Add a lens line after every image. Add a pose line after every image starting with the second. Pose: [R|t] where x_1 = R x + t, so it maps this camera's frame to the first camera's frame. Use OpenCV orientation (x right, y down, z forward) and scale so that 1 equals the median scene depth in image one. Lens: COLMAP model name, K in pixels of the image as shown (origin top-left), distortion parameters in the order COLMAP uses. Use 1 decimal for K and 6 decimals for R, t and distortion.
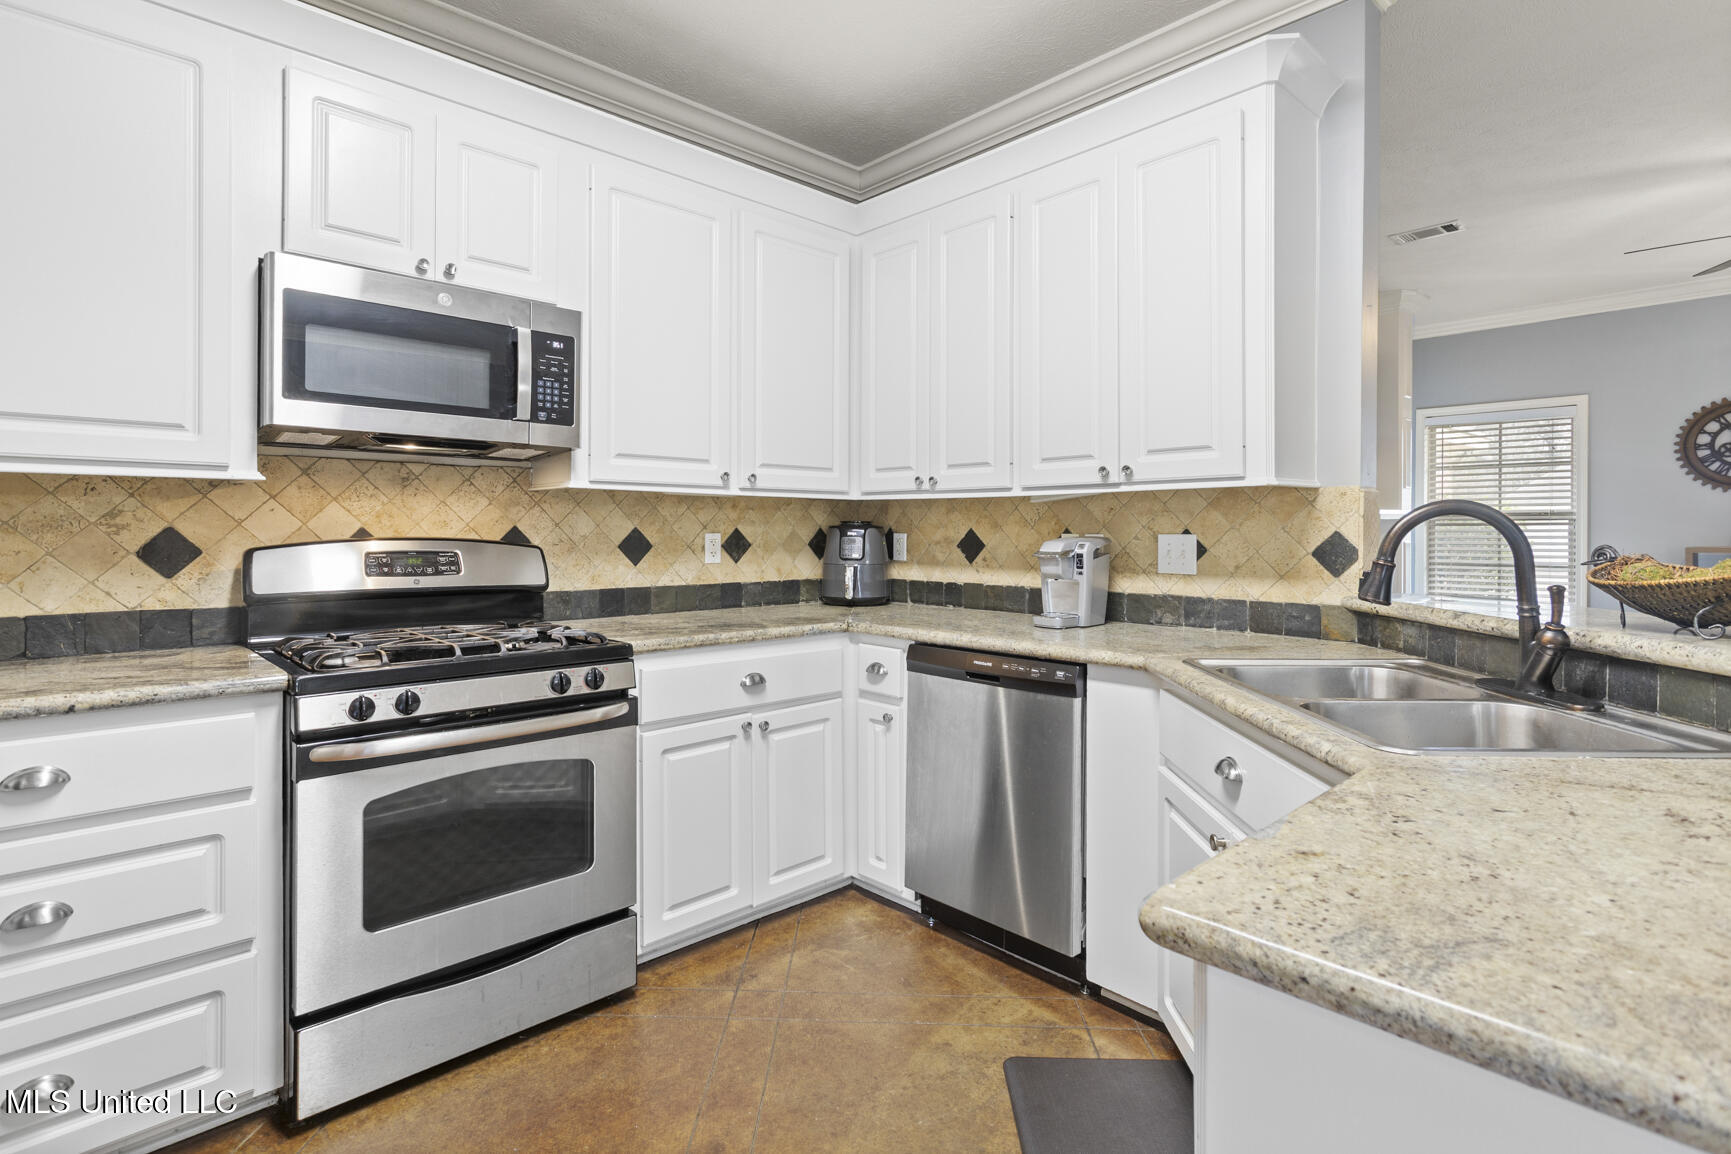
lens RADIAL K [[848.2, 0, 861.8], [0, 848.2, 531.3], [0, 0, 1]] dist [0.001717, 0.002875]
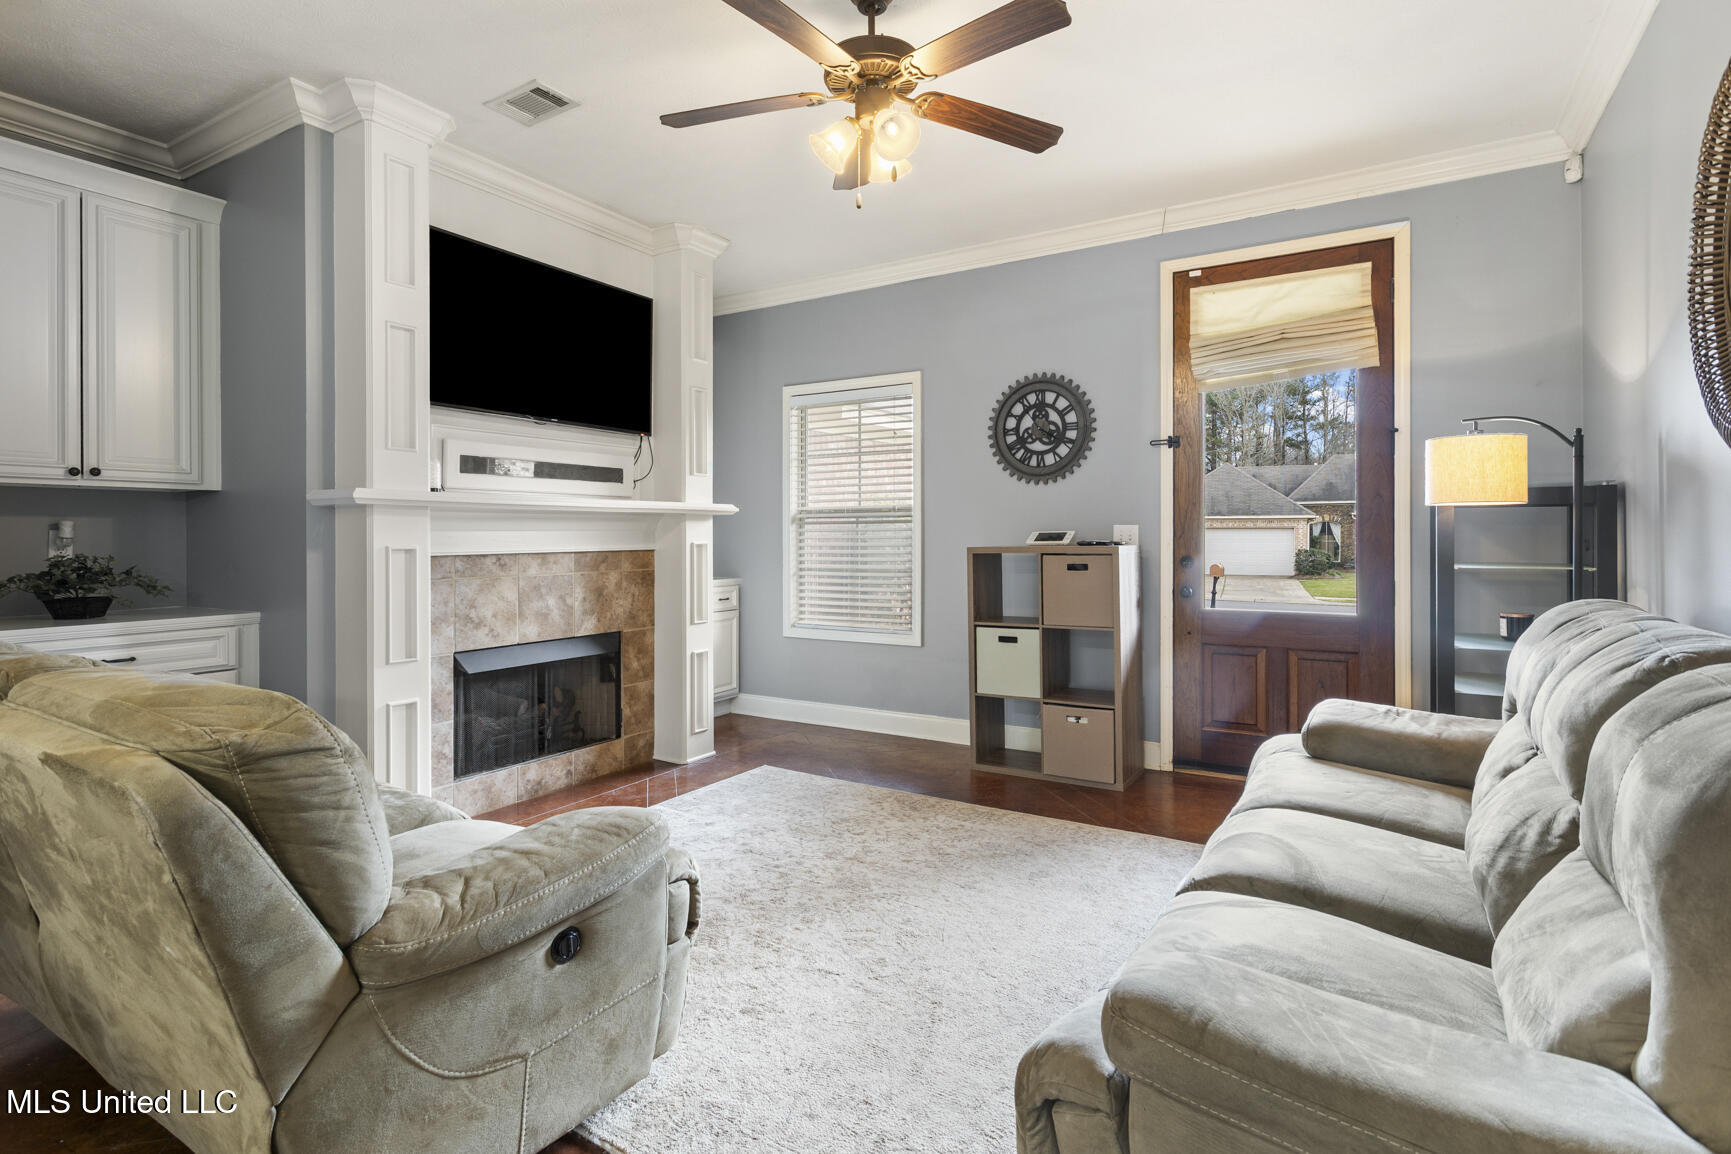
lens RADIAL K [[848.2, 0, 852.4], [0, 848.2, 532.8], [0, 0, 1]] dist [0.001717, 0.002875]
pose [[0.964539, -0.000056, 0.263942, 1.378972], [0.002410, 0.999960, -0.008593, 0.025699], [-0.263931, 0.008924, 0.964500, 0.471260]]
